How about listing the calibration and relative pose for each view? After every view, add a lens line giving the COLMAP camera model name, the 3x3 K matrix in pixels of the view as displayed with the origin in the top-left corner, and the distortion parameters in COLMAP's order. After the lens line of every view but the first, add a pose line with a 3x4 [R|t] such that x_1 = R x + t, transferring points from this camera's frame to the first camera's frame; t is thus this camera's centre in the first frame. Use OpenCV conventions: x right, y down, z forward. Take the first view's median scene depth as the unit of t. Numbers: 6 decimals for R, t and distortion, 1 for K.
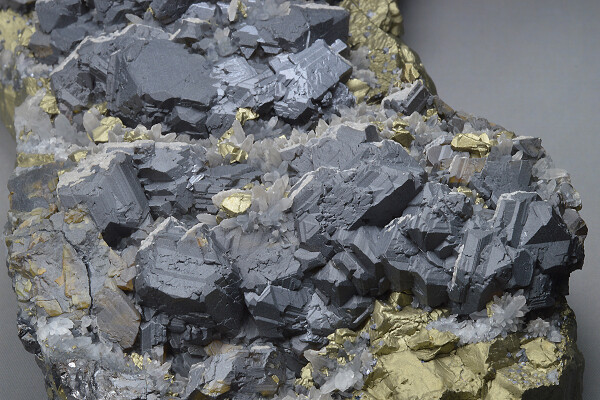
lens RADIAL K [[1730.2, 0, 297.3], [0, 1730.2, 198.5], [0, 0, 1]] dist [-0.019539, 0.000000]
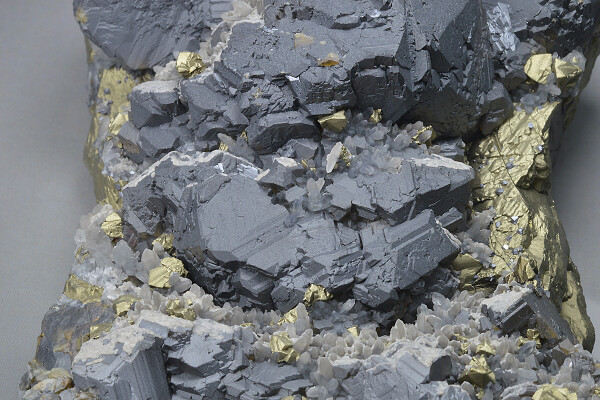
lens RADIAL K [[1730.2, 0, 299.4], [0, 1730.2, 204.7], [0, 0, 1]] dist [-0.019539, 0.000000]
pose [[0.966731, 0.187018, -0.174513, 0.101407], [-0.160826, 0.974916, 0.153866, -0.218083], [0.198911, -0.120681, 0.972559, 0.164584]]
